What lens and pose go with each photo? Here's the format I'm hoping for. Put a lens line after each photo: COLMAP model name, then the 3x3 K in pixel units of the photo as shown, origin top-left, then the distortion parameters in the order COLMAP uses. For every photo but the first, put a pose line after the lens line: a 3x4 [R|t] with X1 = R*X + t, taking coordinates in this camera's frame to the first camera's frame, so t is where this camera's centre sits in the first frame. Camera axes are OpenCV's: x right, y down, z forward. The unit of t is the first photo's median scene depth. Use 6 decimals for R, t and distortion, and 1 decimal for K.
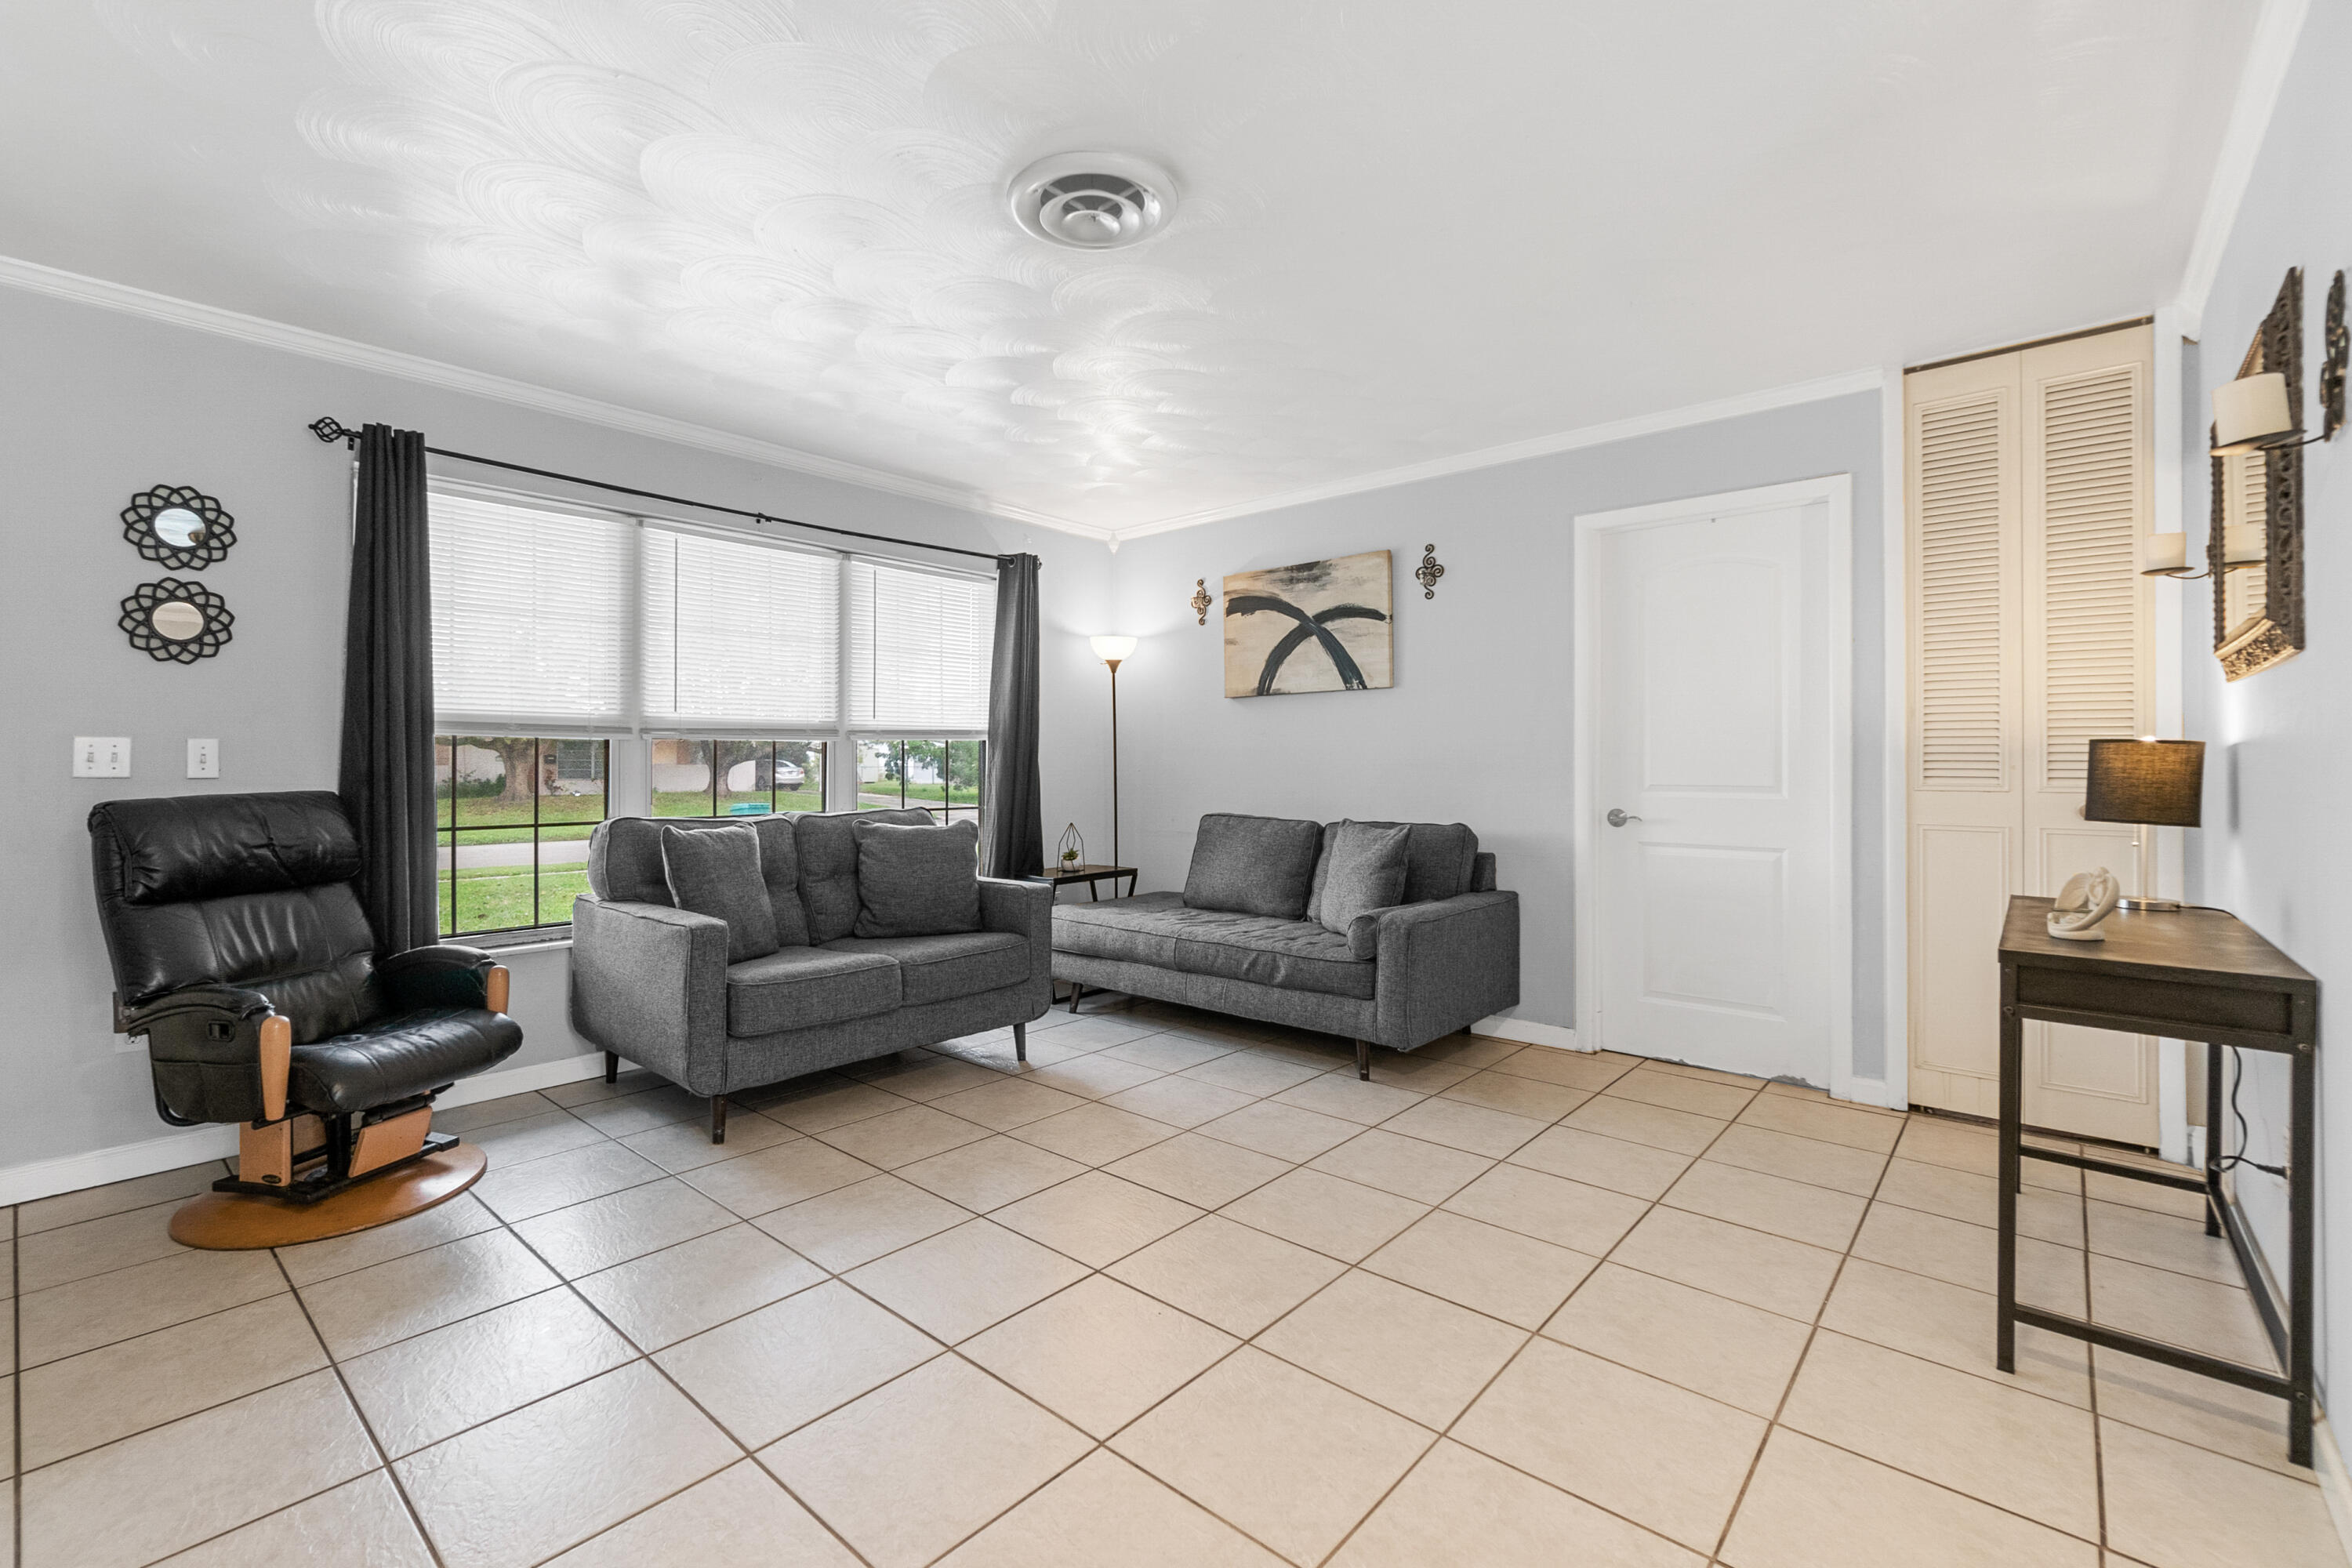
lens RADIAL K [[1019.4, 0, 1124.2], [0, 1019.4, 764.5], [0, 0, 1]] dist [0.001861, 0.000213]
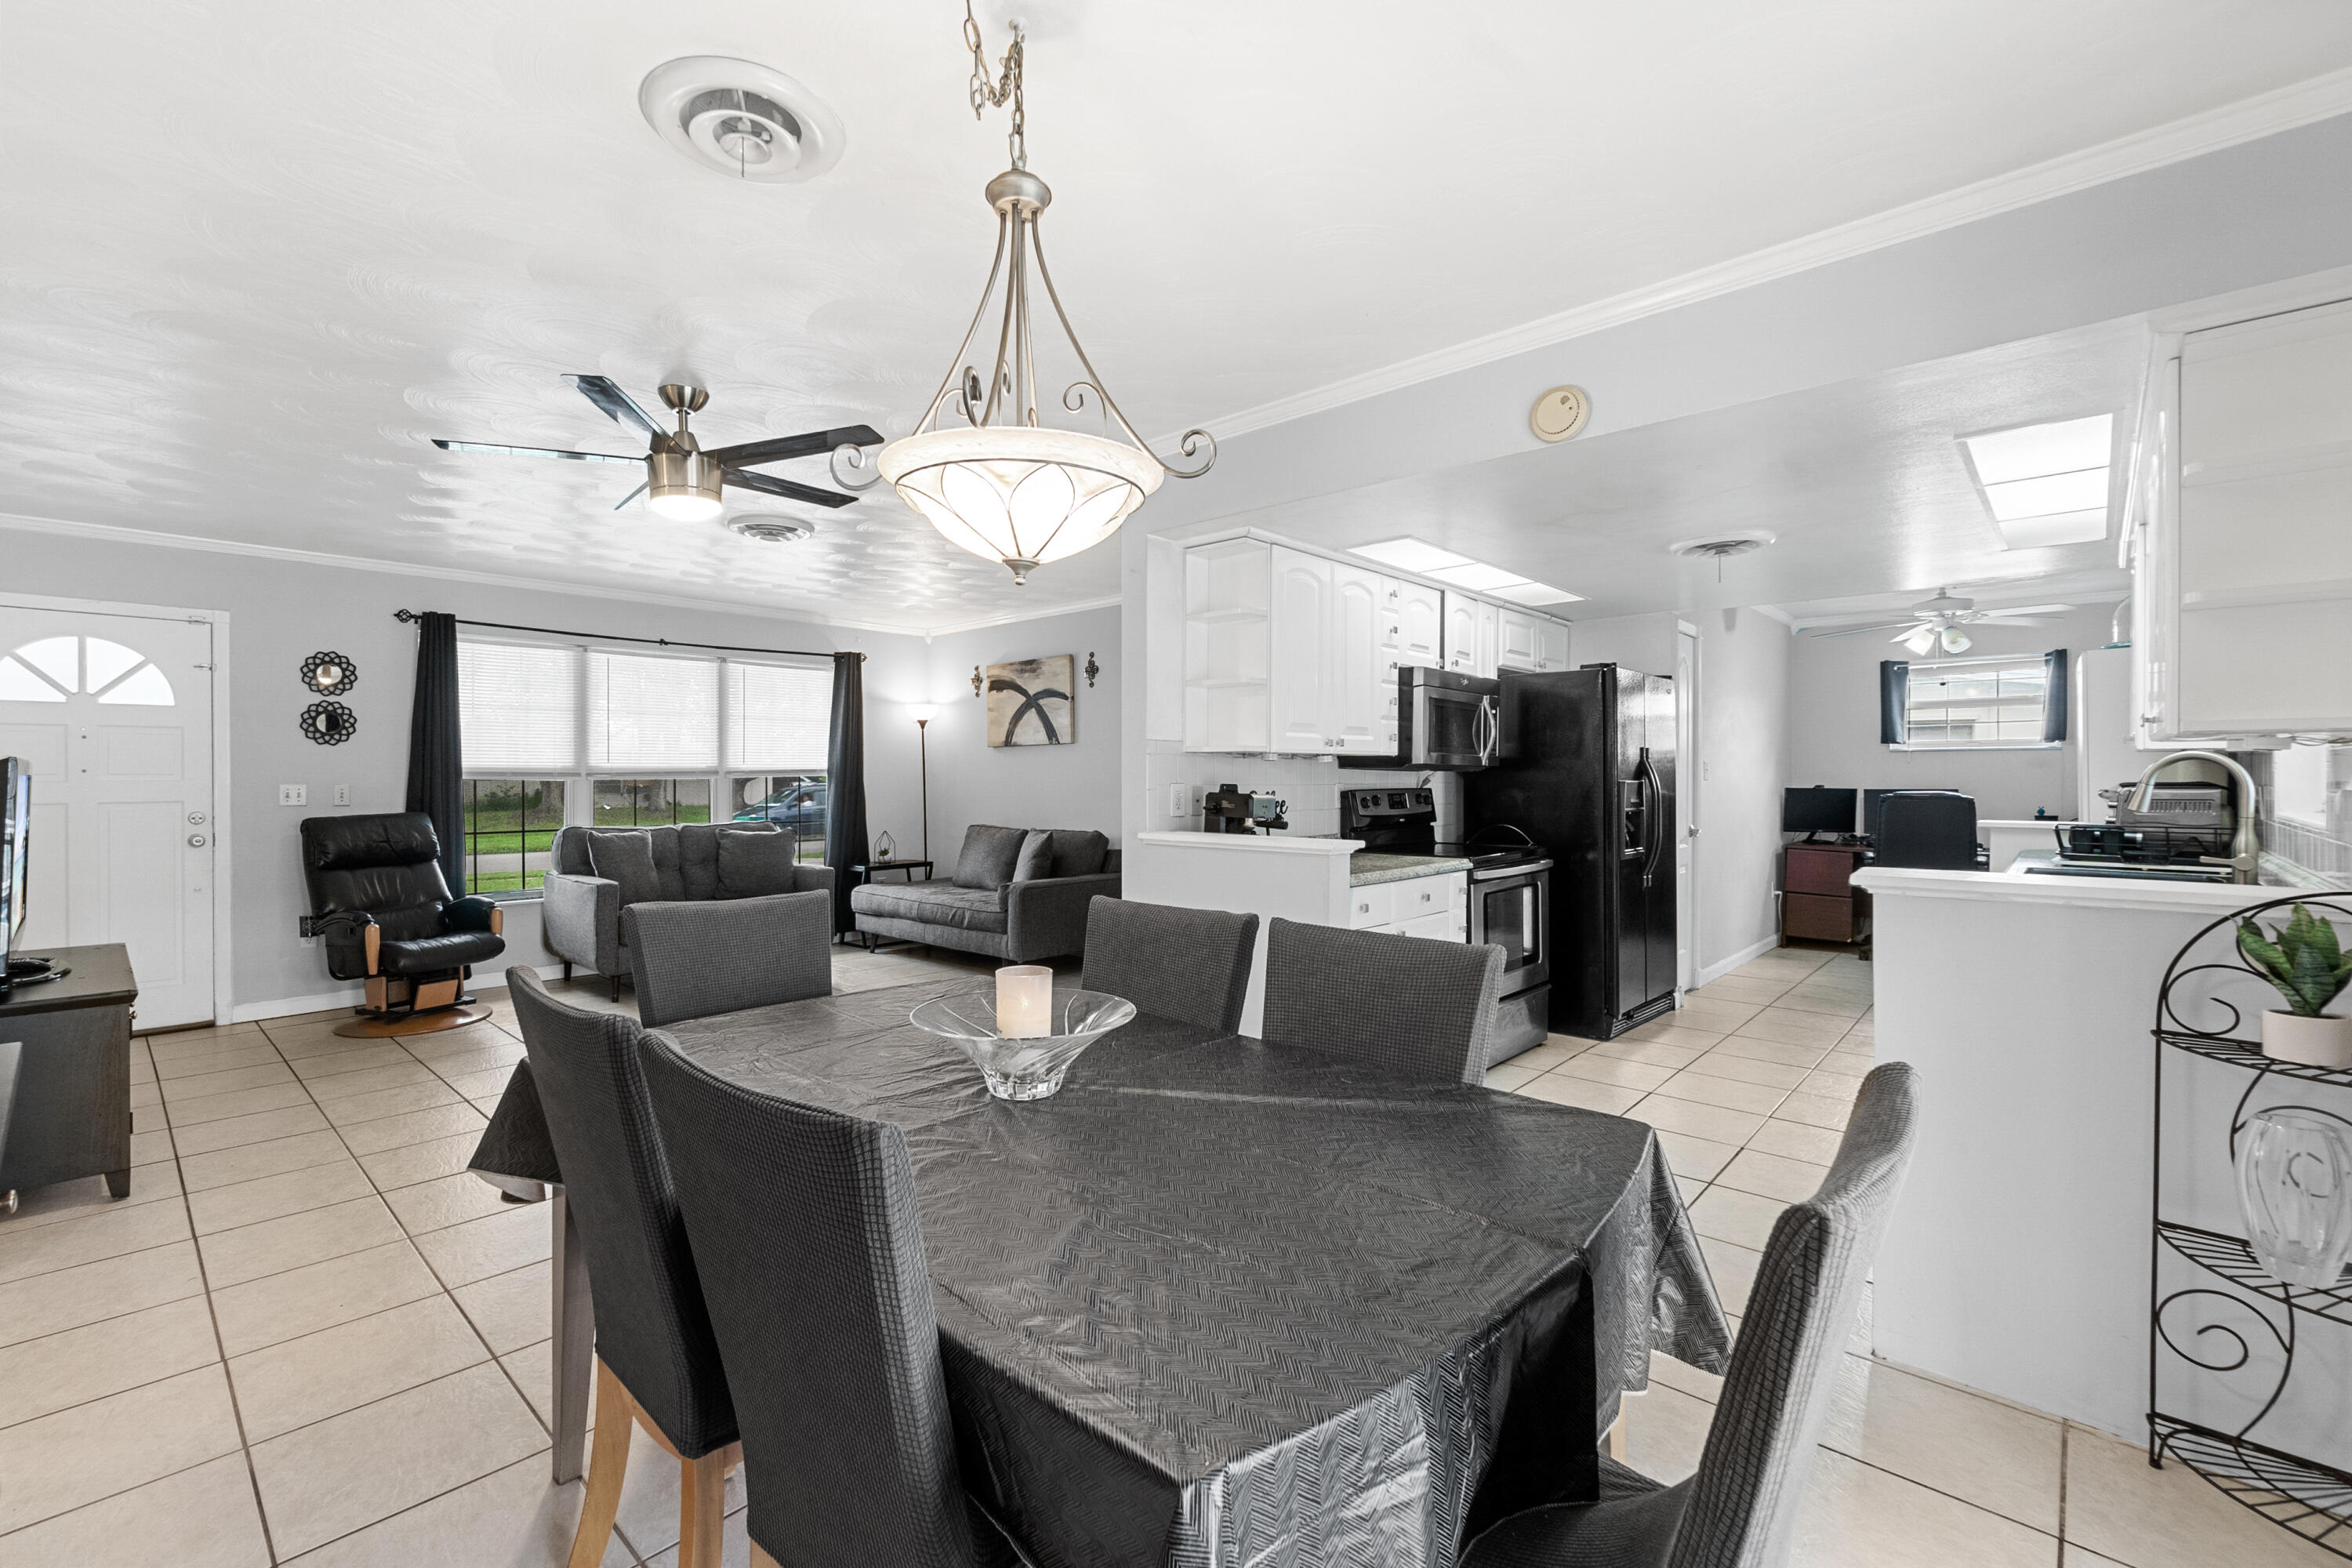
lens RADIAL K [[1008.0, 0, 1131.6], [0, 1008.0, 785.2], [0, 0, 1]] dist [-0.001773, -0.000542]
pose [[0.999777, -0.000243, -0.021130, 0.413118], [0.000452, 0.999951, 0.009872, -0.029010], [0.021127, -0.009879, 0.999728, -0.573094]]
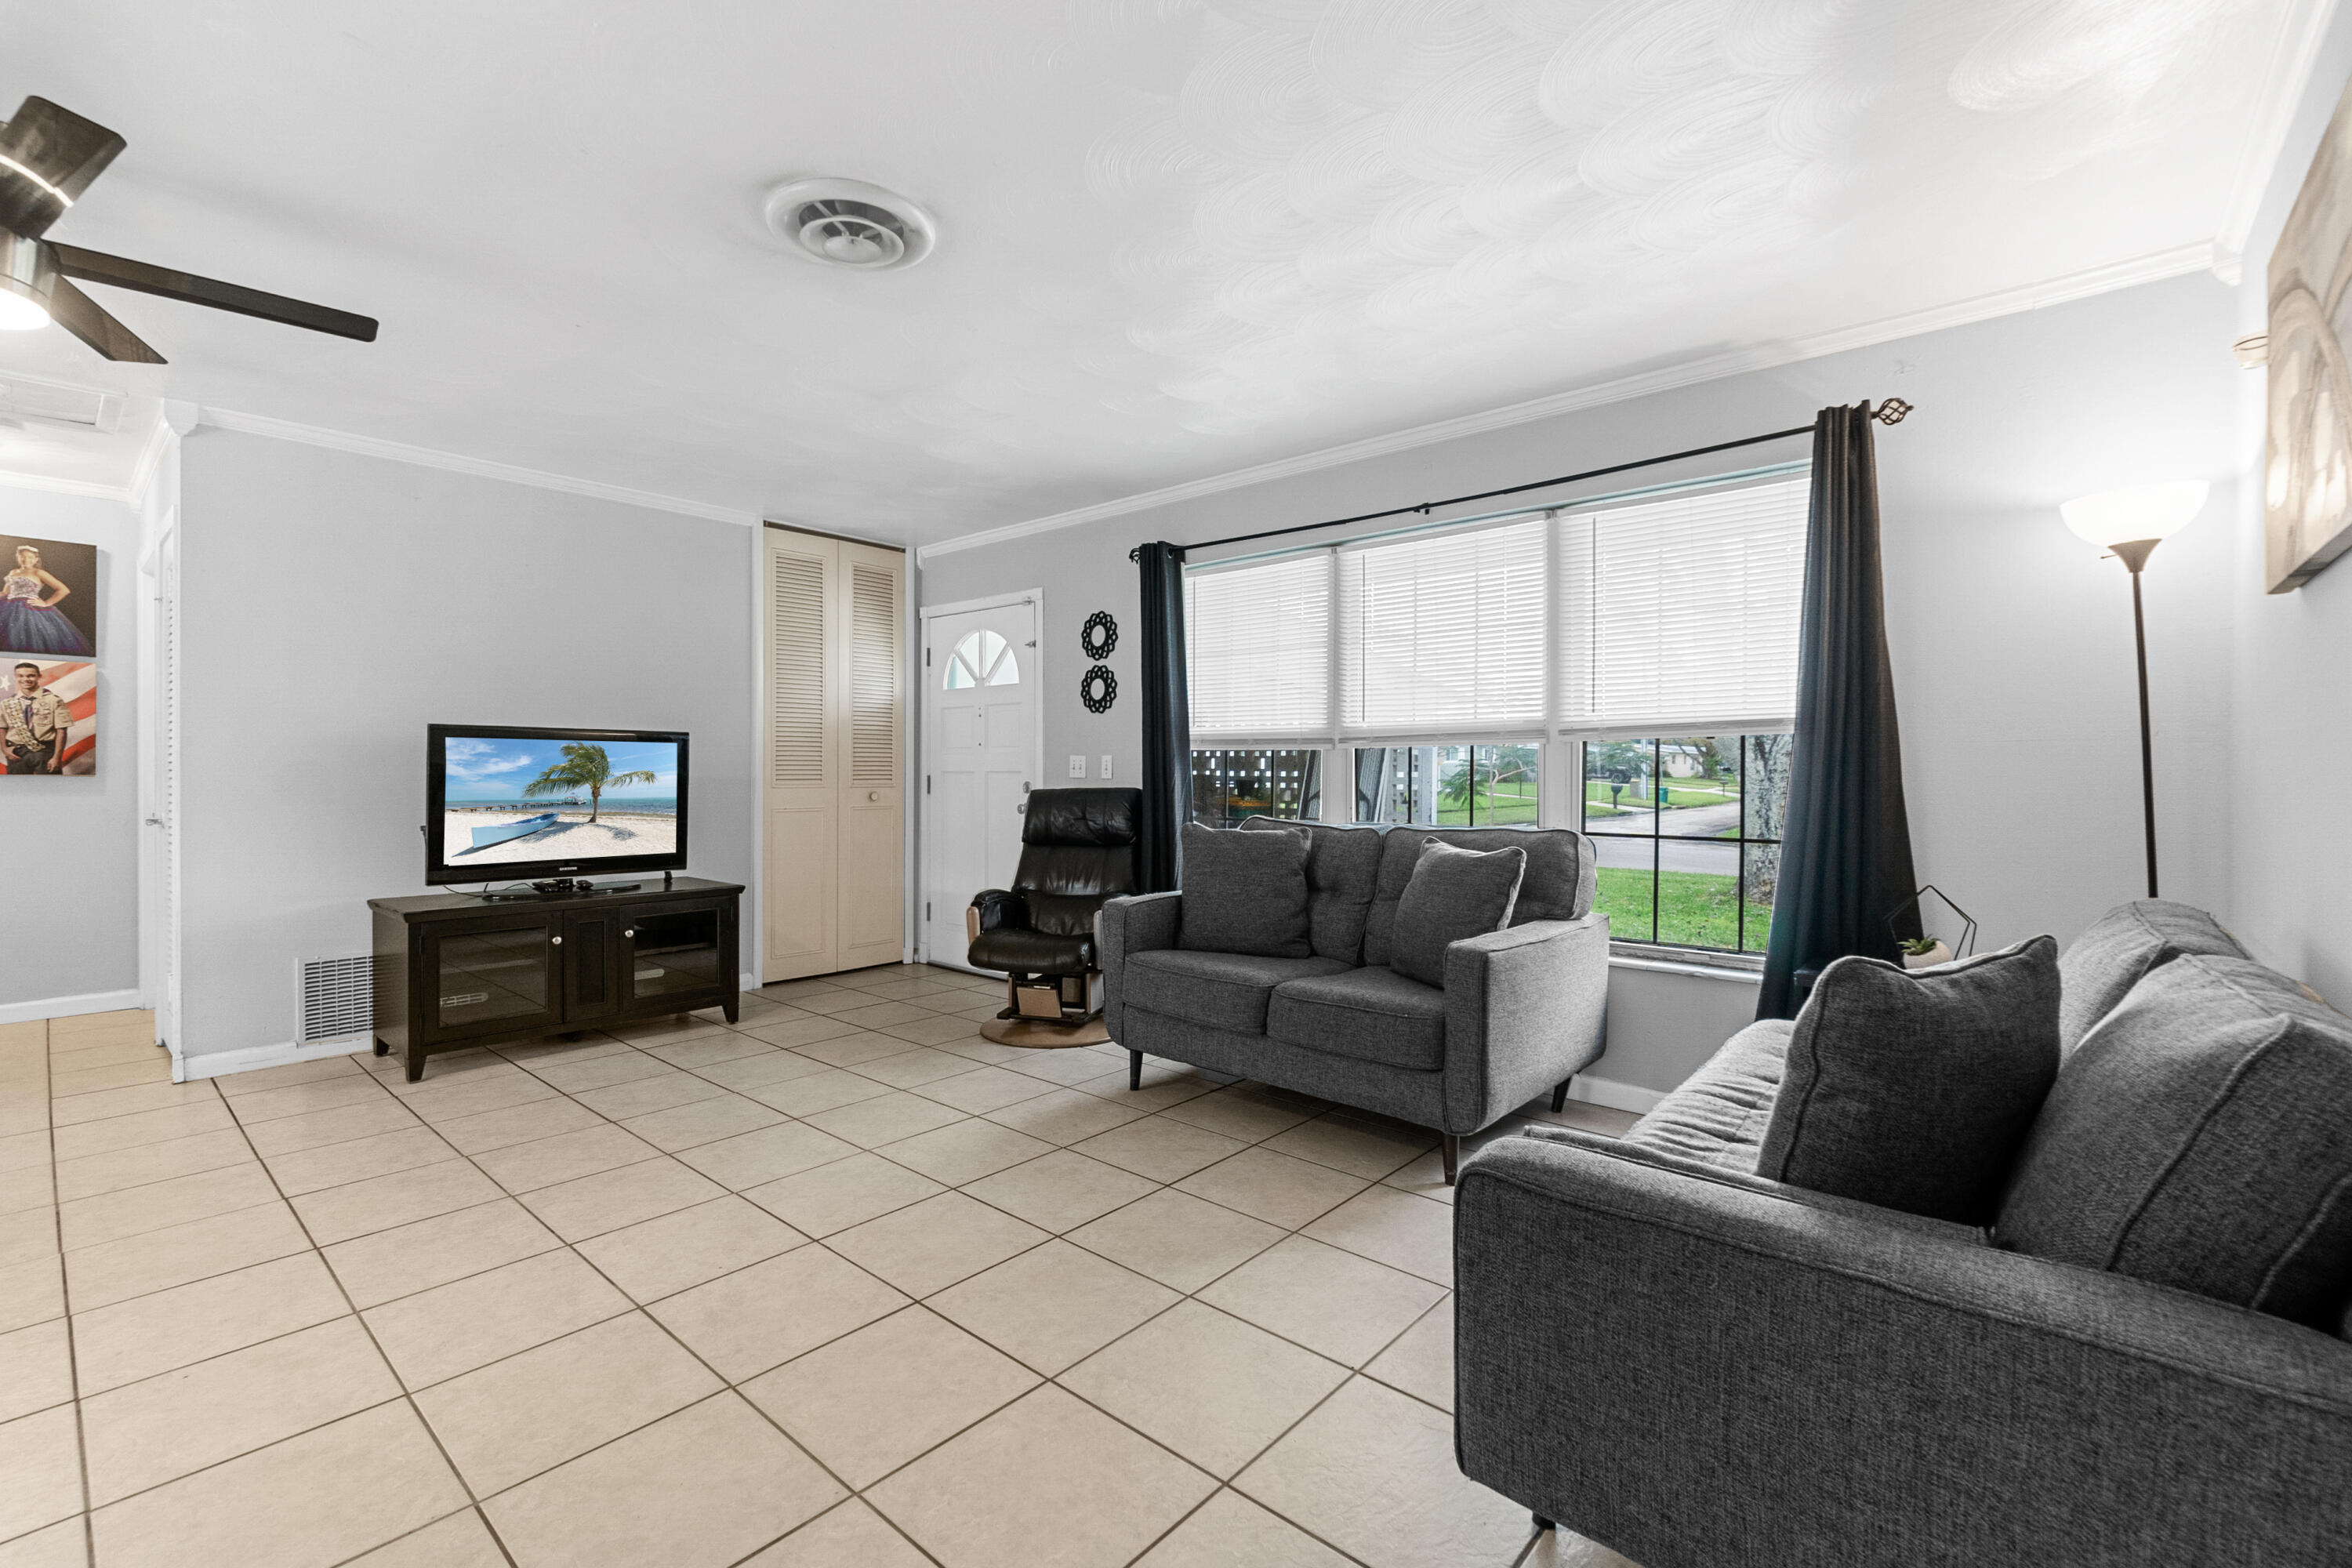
lens RADIAL K [[1008.0, 0, 1131.6], [0, 1008.0, 785.2], [0, 0, 1]] dist [-0.001773, -0.000542]
pose [[0.016141, 0.014914, -0.999758, 0.550085], [-0.003560, 0.999883, 0.014858, -0.000792], [0.999863, 0.003319, 0.016192, 0.697769]]
